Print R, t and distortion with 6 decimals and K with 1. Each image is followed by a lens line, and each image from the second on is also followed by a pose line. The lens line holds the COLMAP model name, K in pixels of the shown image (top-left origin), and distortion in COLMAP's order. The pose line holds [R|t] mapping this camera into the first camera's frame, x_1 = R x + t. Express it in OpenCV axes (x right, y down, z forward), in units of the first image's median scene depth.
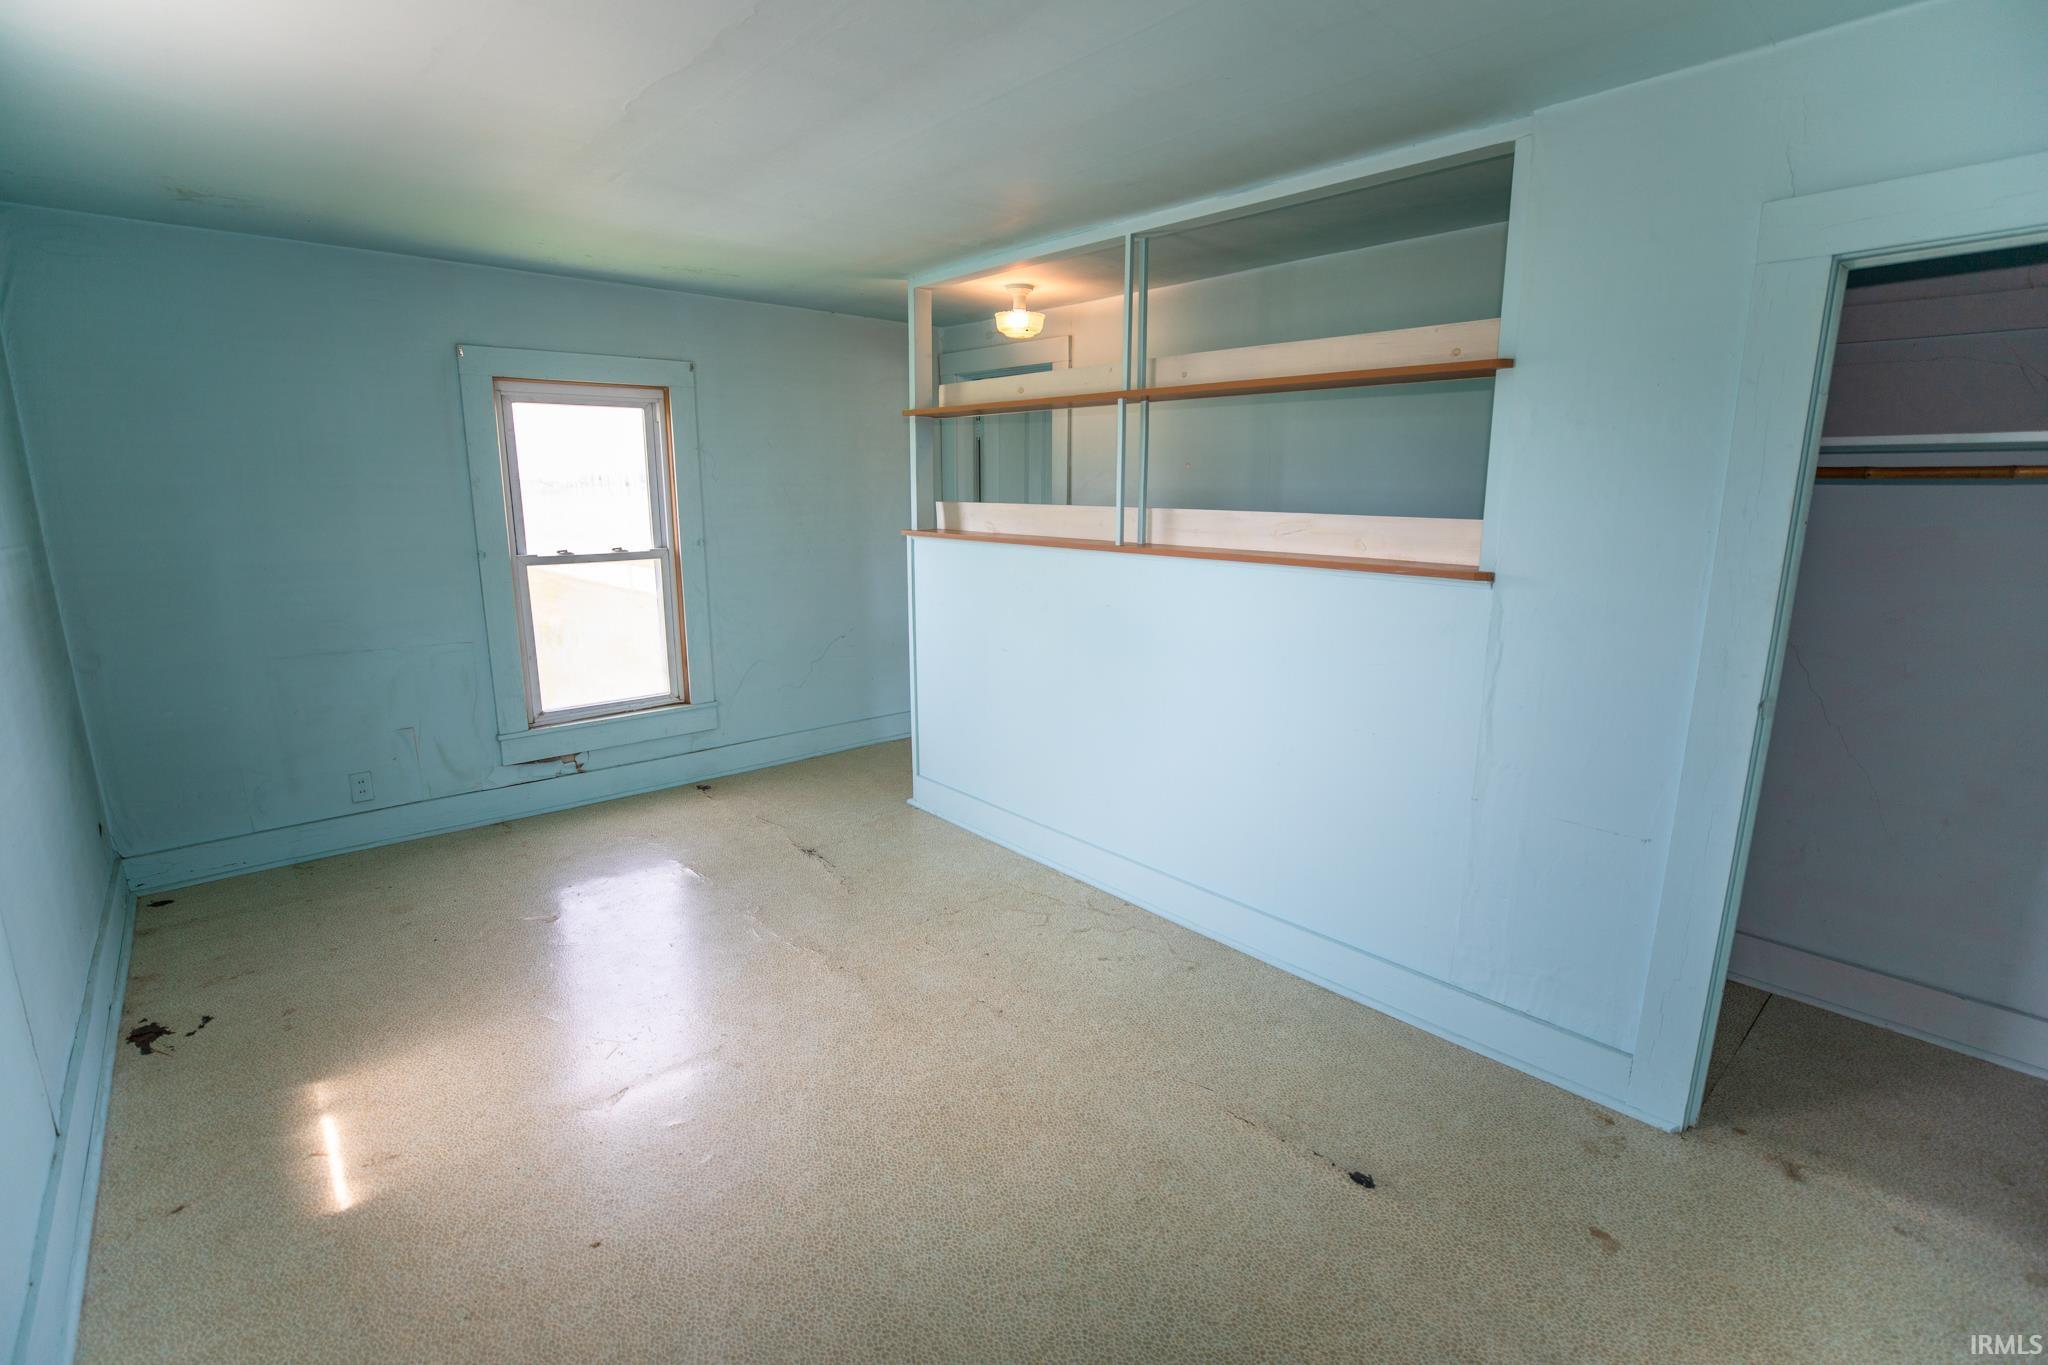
lens RADIAL K [[934.5, 0, 1019.6], [0, 934.5, 691.2], [0, 0, 1]] dist [-0.031936, 0.003477]
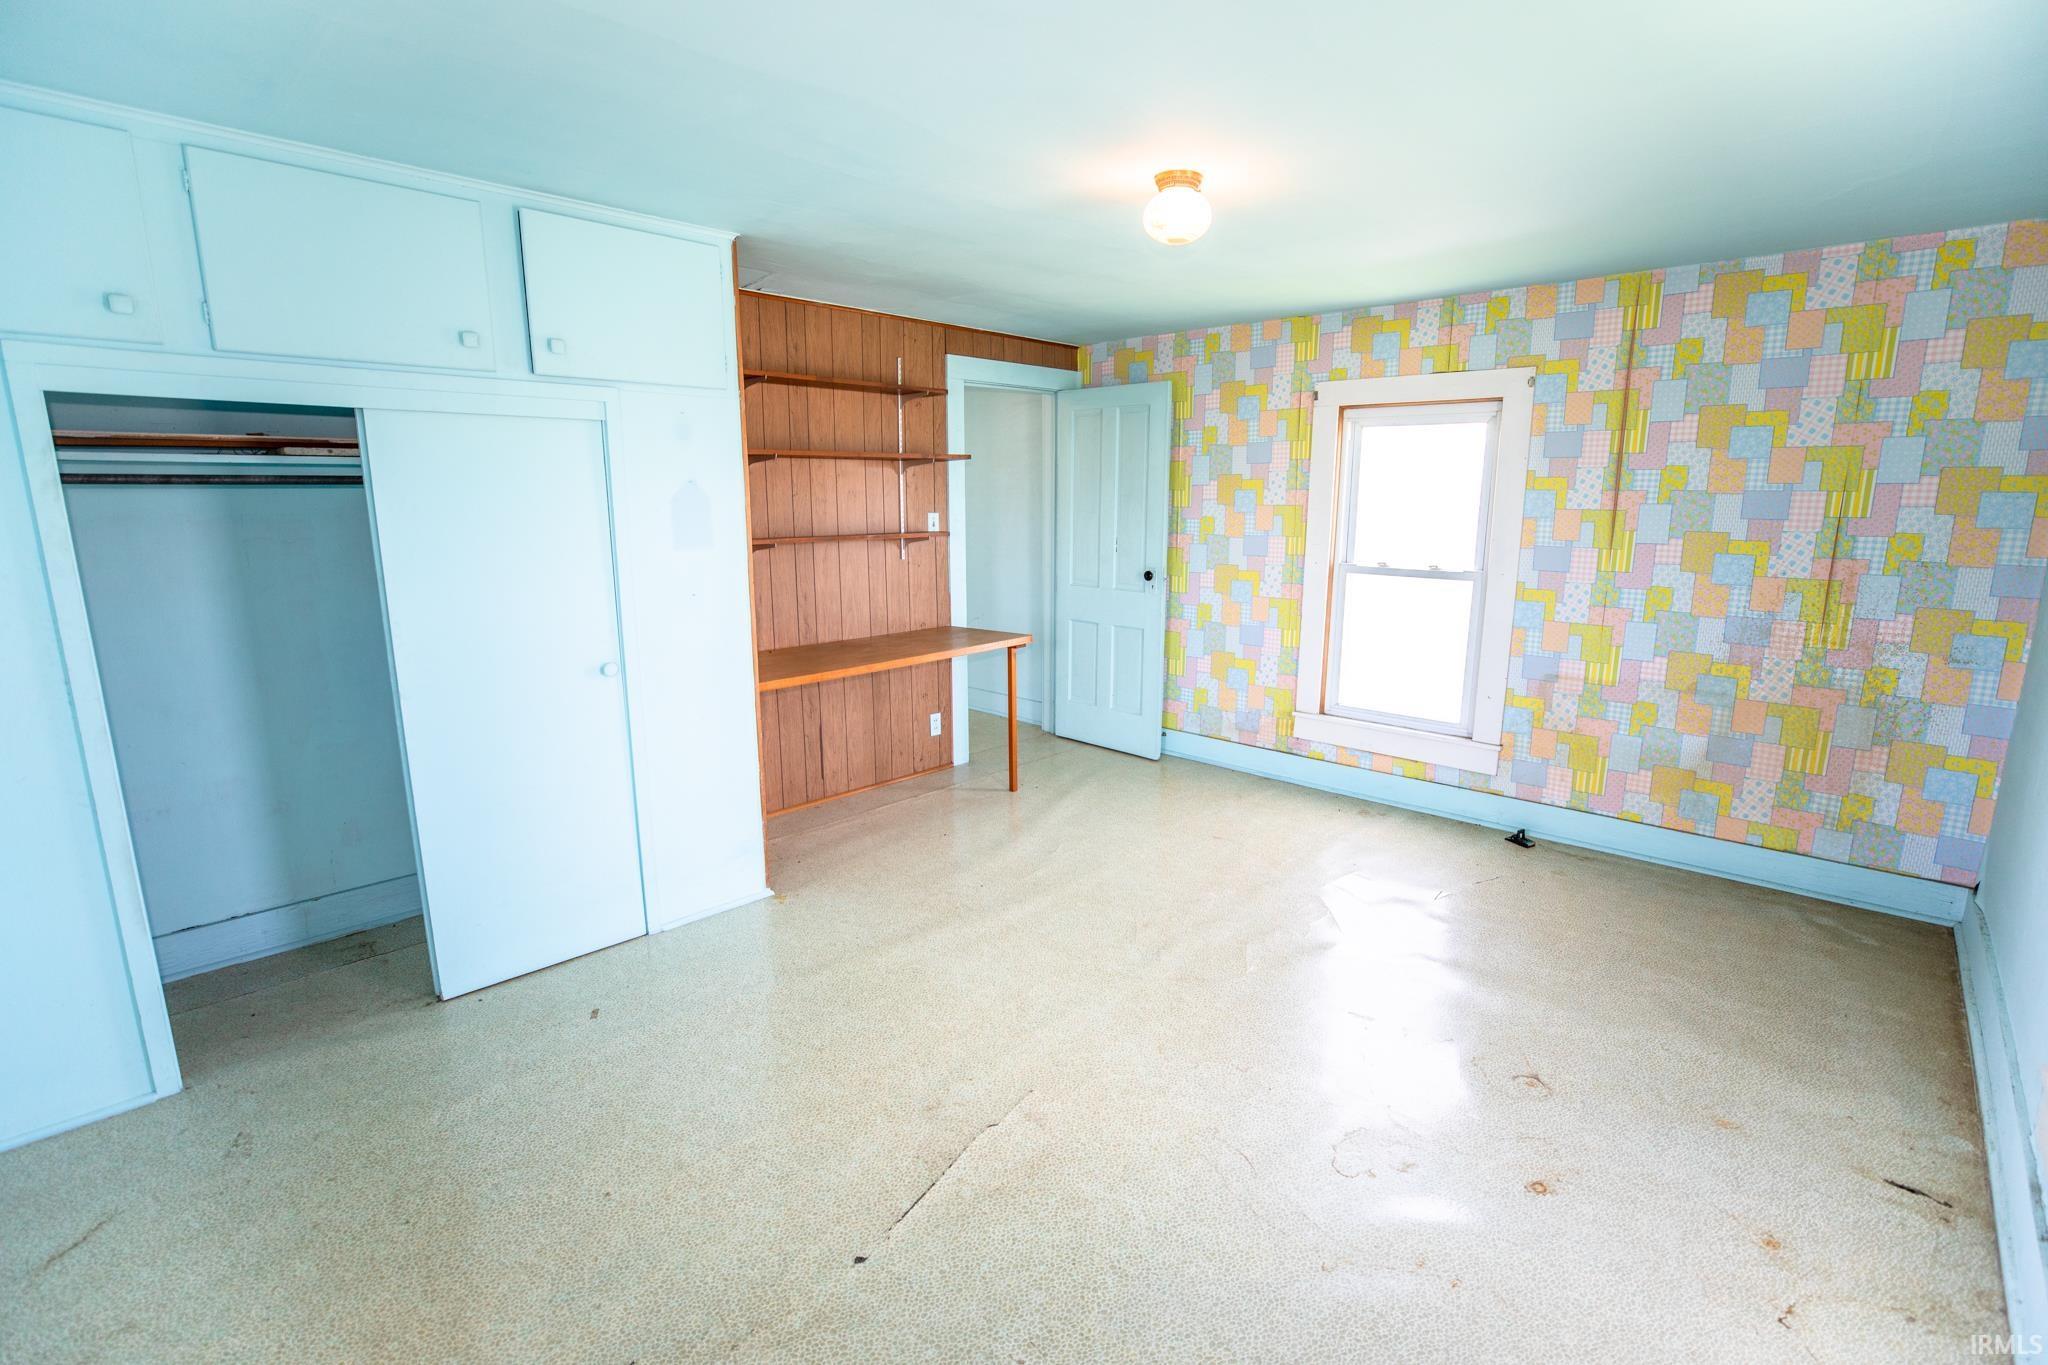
lens RADIAL K [[934.5, 0, 1023.4], [0, 934.5, 680.3], [0, 0, 1]] dist [-0.031936, 0.003477]
pose [[0.103482, 0.205473, -0.973176, 0.532333], [-0.210584, 0.960774, 0.180462, -0.128107], [0.972083, 0.186261, 0.142692, 0.473118]]
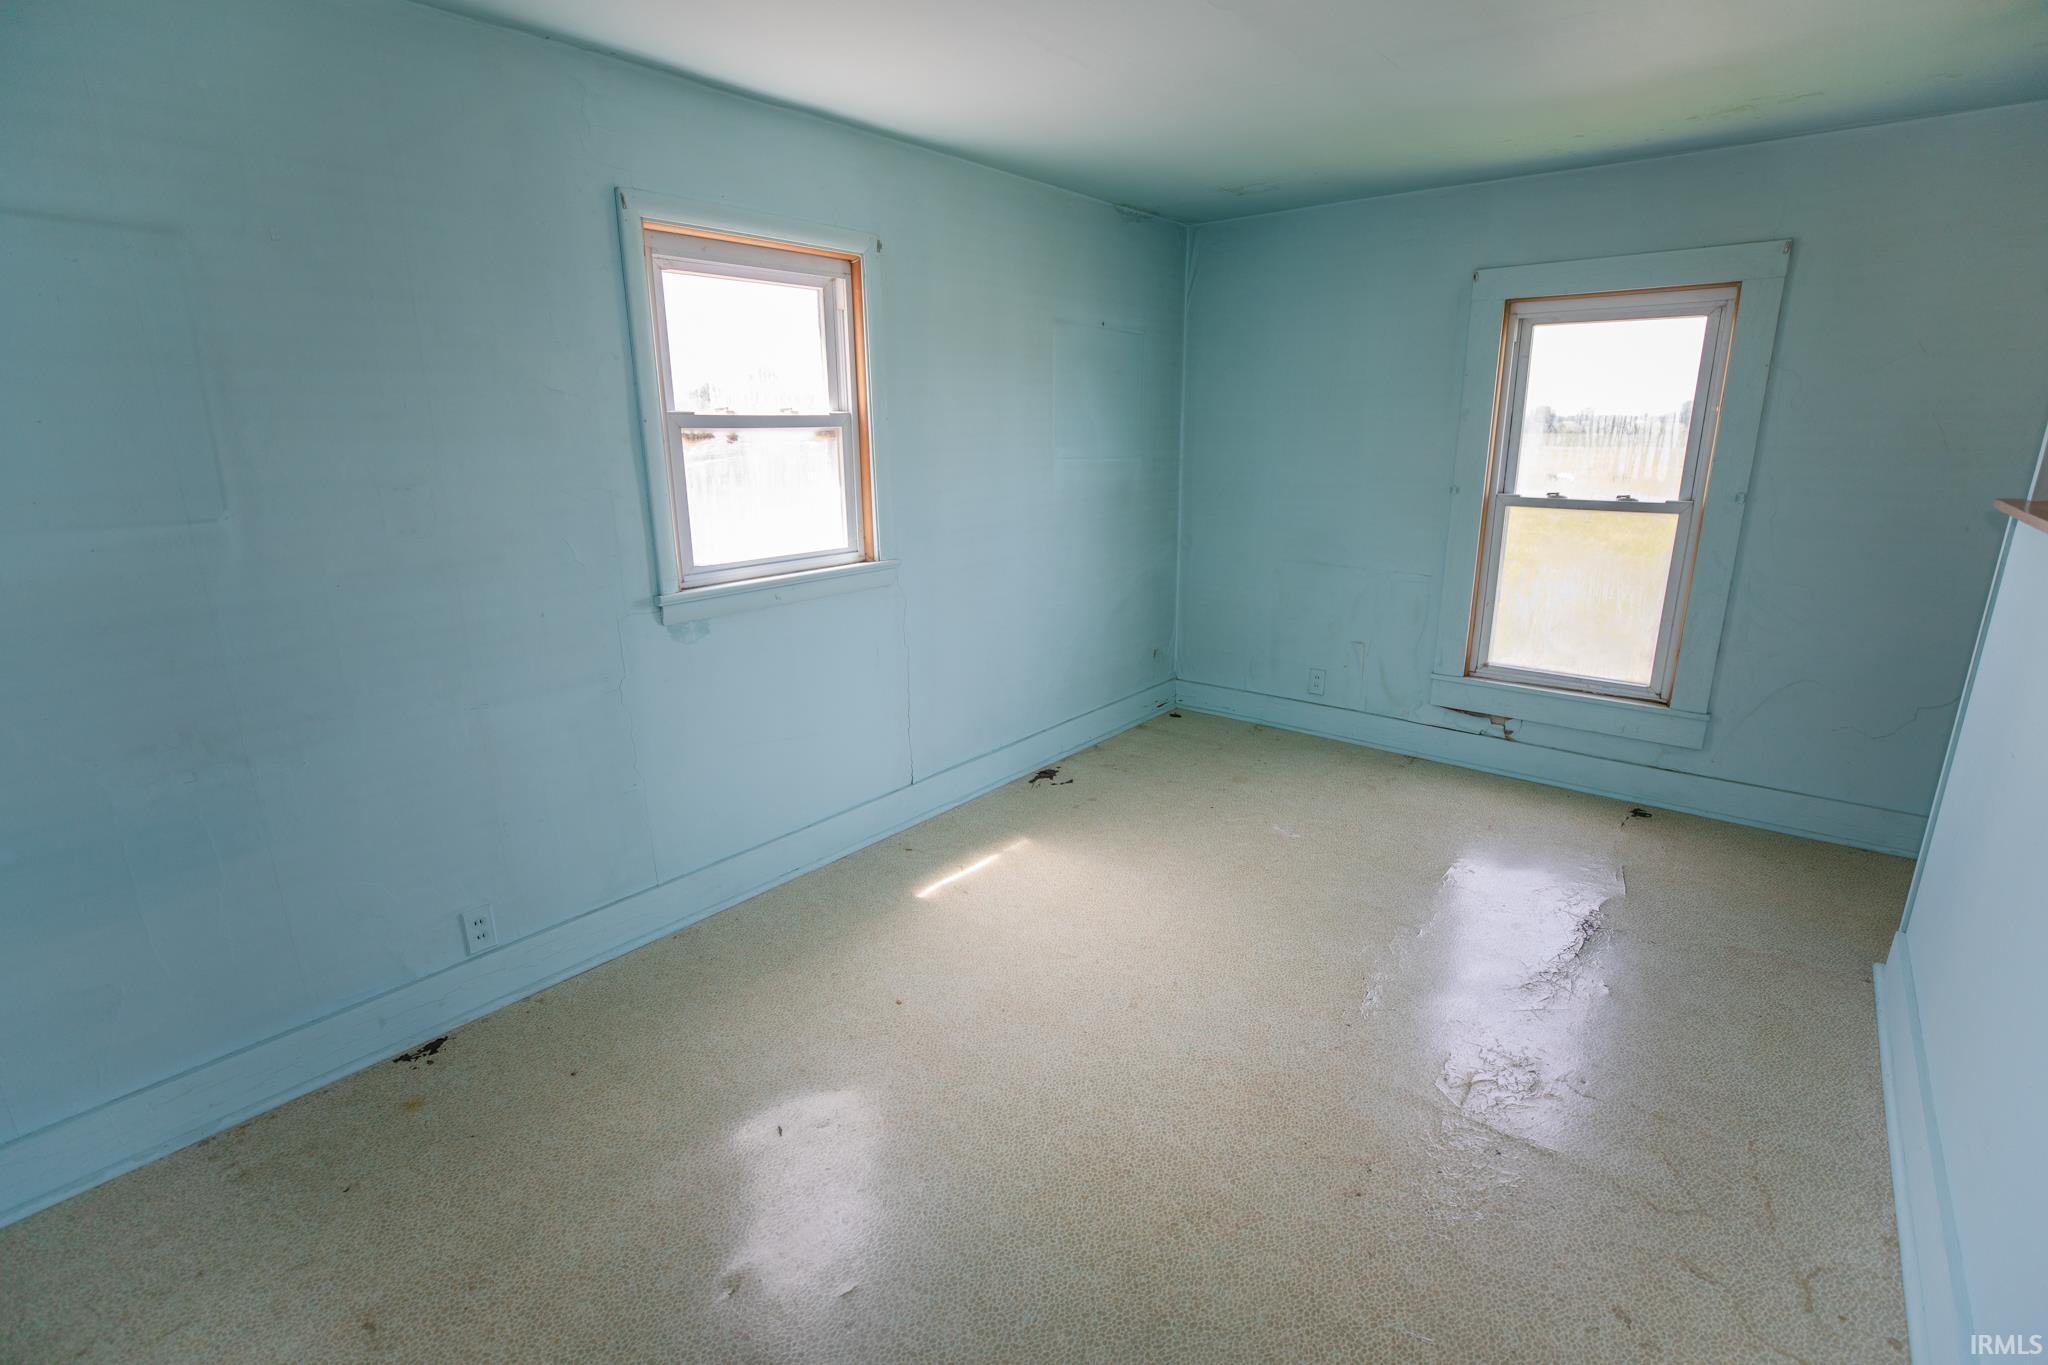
lens RADIAL K [[934.5, 0, 1016.9], [0, 934.5, 683.7], [0, 0, 1]] dist [-0.031936, 0.003477]
pose [[0.153133, 0.258160, -0.953889, 0.312581], [-0.205168, 0.952546, 0.224860, -0.071867], [0.966673, 0.161274, 0.198832, 0.362667]]
